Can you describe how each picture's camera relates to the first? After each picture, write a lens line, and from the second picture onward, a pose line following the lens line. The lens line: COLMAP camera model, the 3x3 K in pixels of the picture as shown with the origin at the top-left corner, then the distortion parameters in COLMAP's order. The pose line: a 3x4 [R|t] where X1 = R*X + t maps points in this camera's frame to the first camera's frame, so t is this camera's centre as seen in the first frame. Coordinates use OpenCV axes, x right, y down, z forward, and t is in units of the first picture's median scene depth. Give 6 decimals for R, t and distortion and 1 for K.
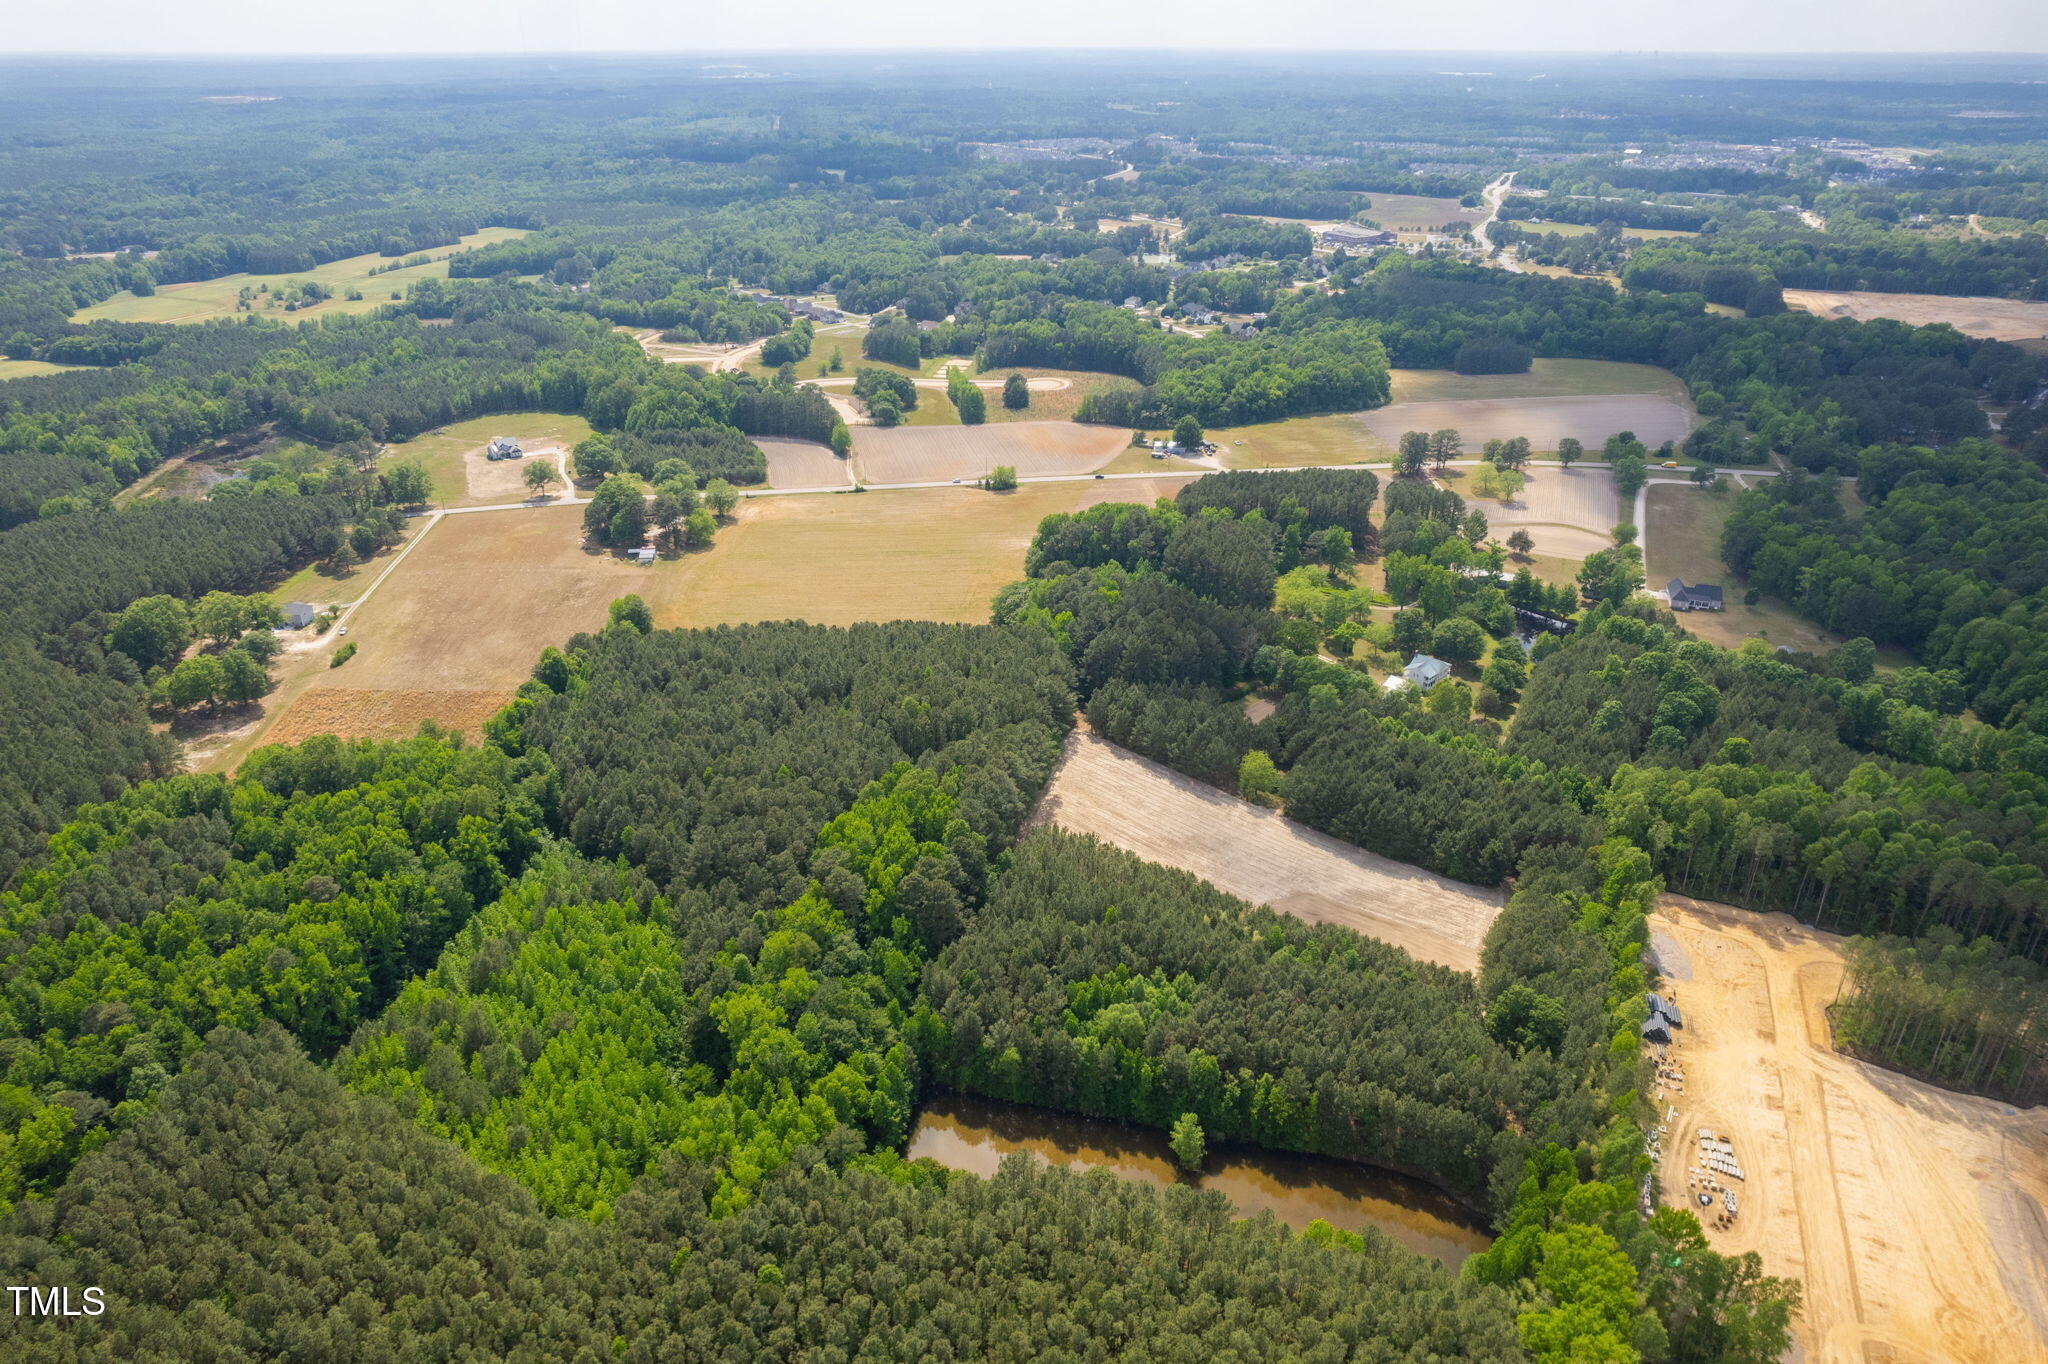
lens RADIAL K [[1338.5, 0, 1026.7], [0, 1338.5, 680.2], [0, 0, 1]] dist [-0.082629, 0.078577]
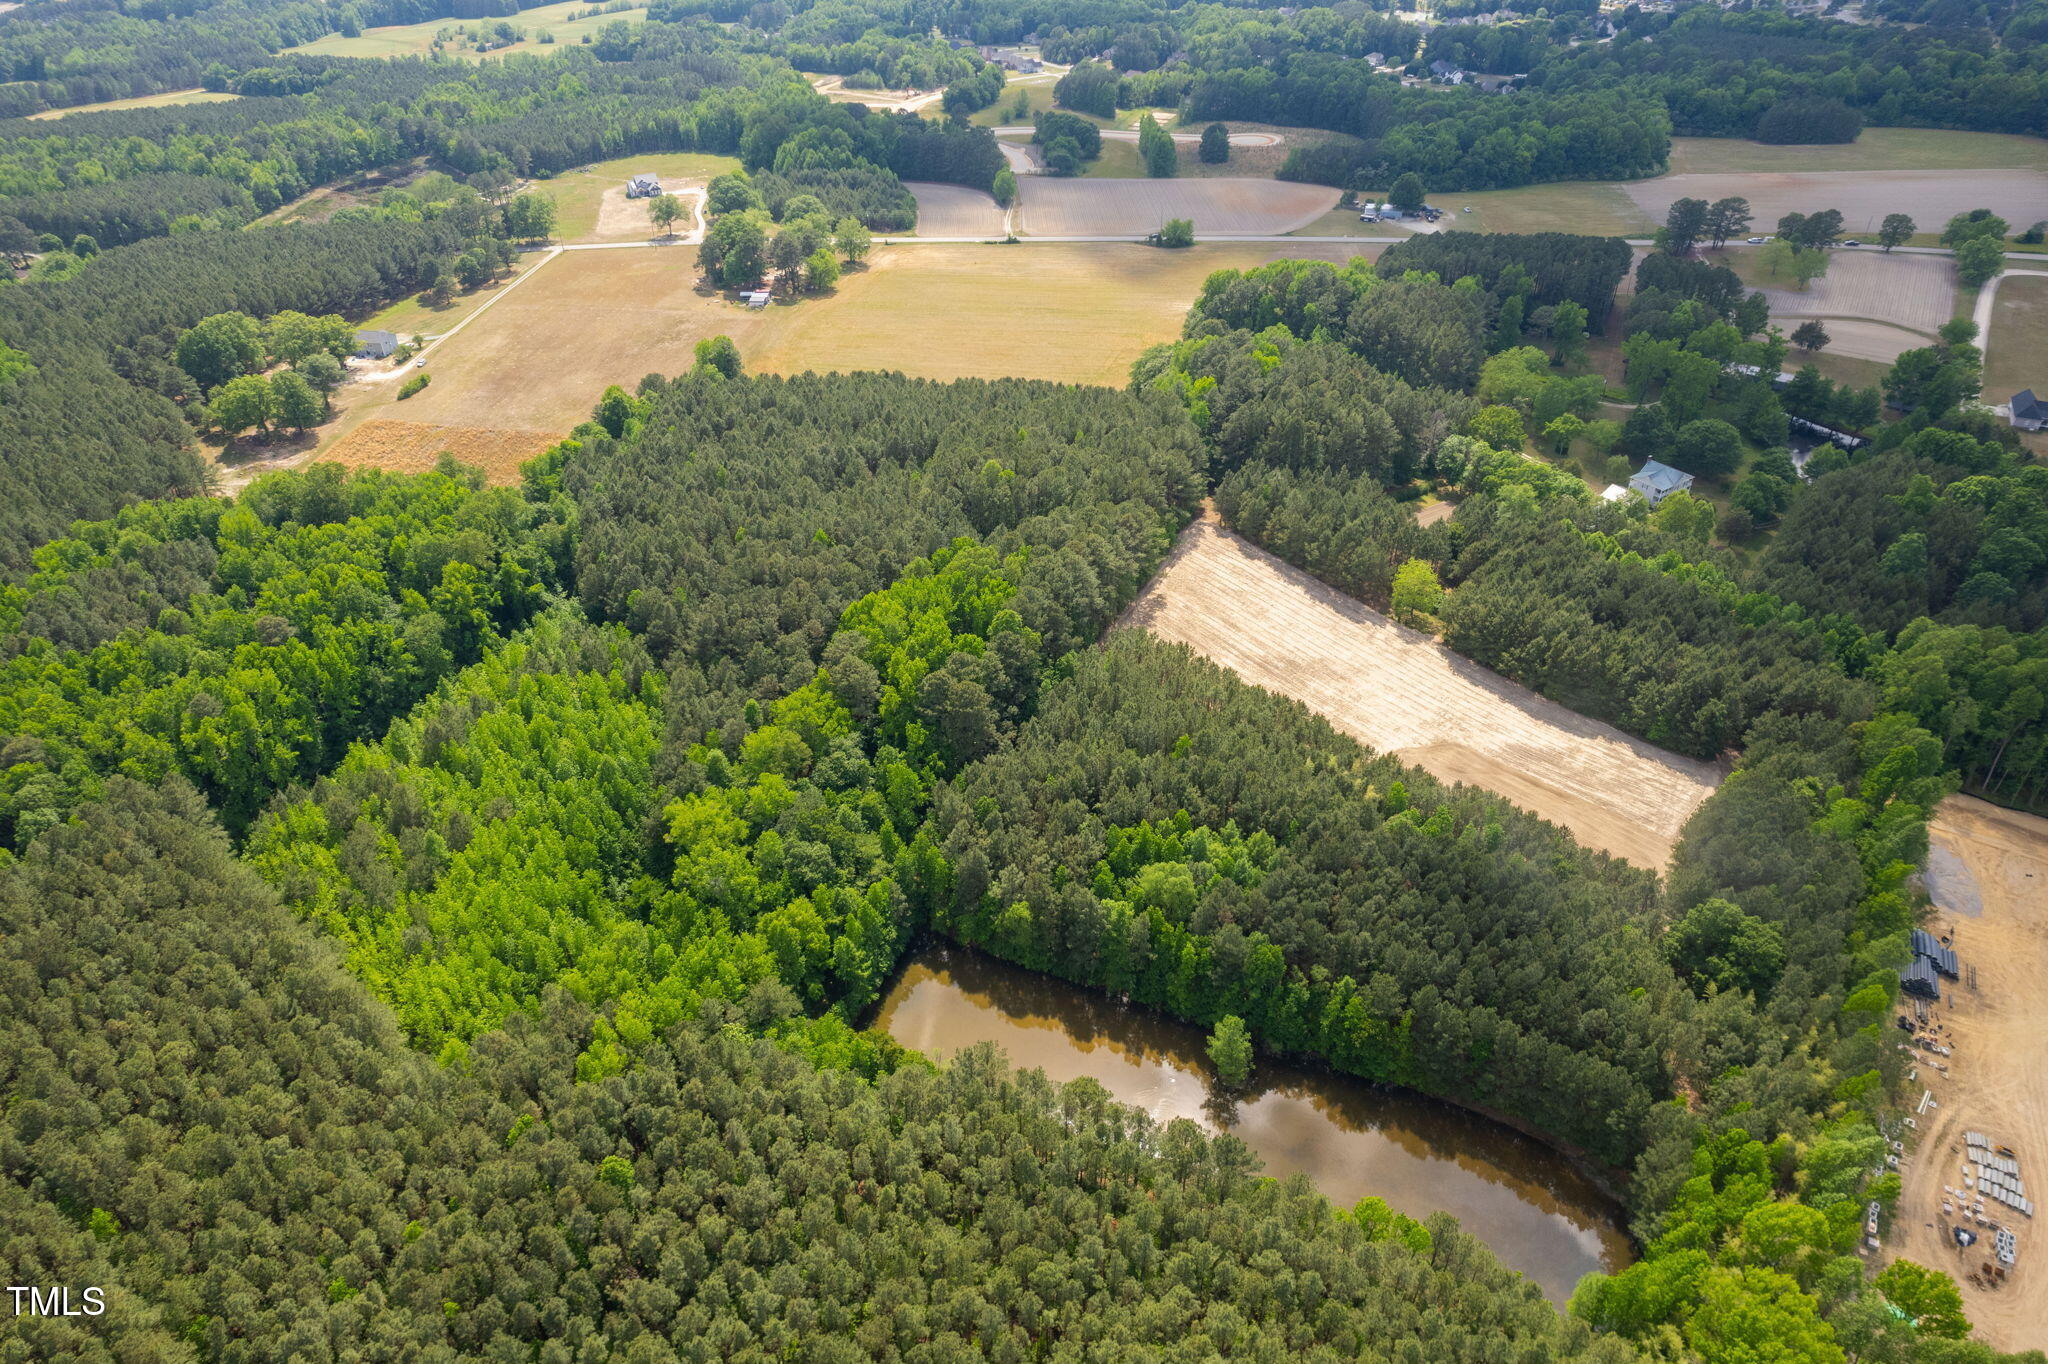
lens RADIAL K [[1325.5, 0, 1025.7], [0, 1325.5, 686.5], [0, 0, 1]] dist [-0.086771, 0.081275]
pose [[0.983286, 0.091195, -0.157581, 0.043330], [-0.067462, 0.986398, 0.149890, 0.015222], [0.169107, -0.136754, 0.976064, 0.112017]]
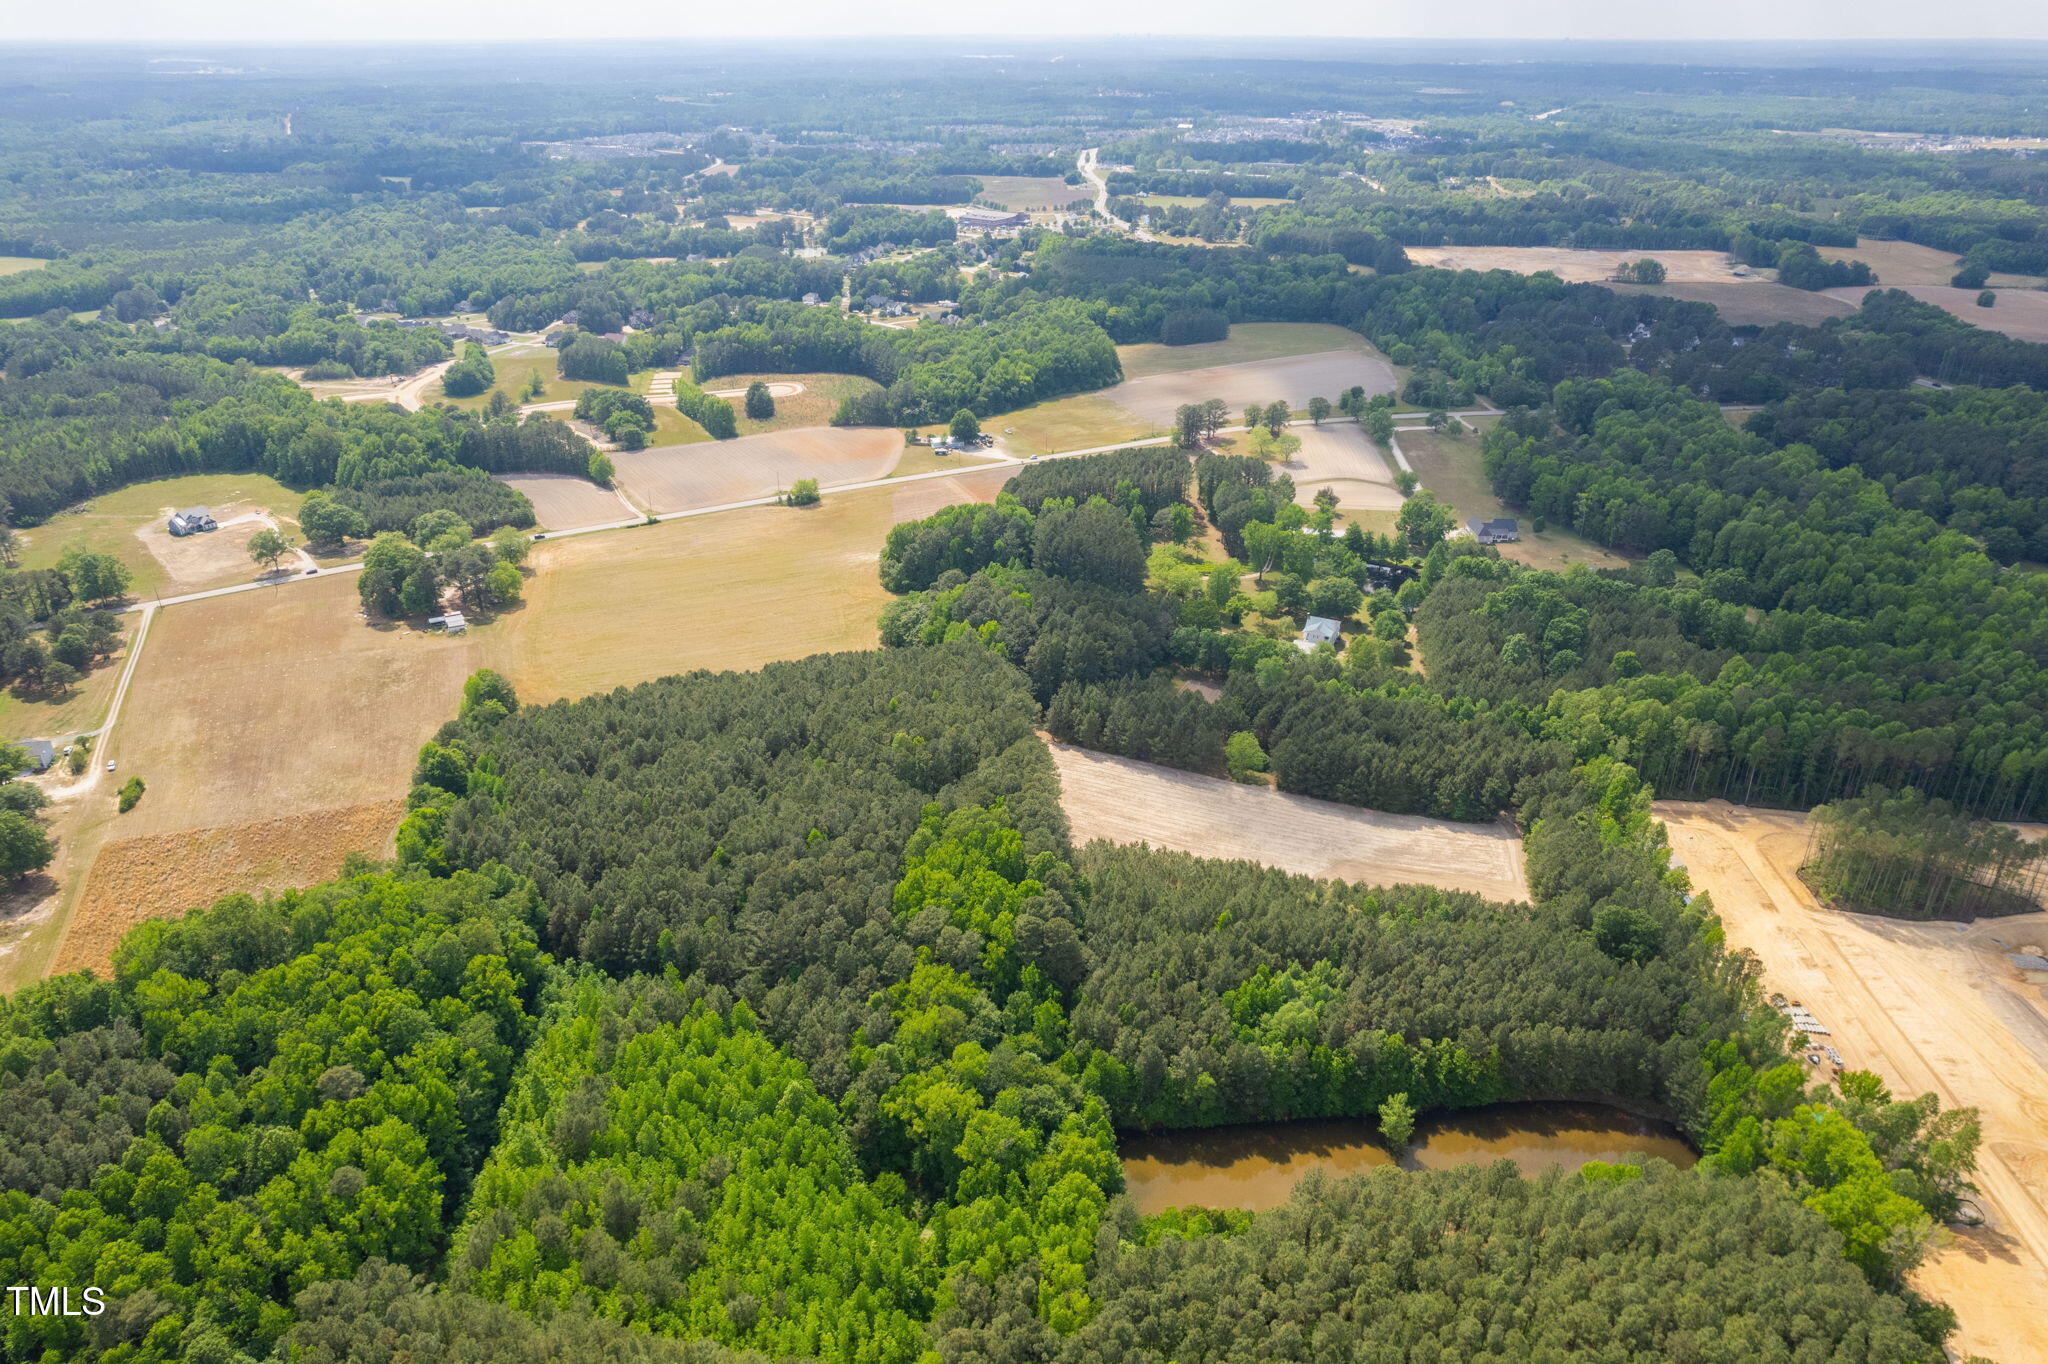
lens RADIAL K [[1342.9, 0, 1027.0], [0, 1342.9, 679.1], [0, 0, 1]] dist [-0.078585, 0.070780]
pose [[0.943510, -0.147066, 0.296919, -0.161483], [0.145336, 0.988985, 0.028024, -0.022493], [-0.297770, 0.016712, 0.954491, 0.046445]]
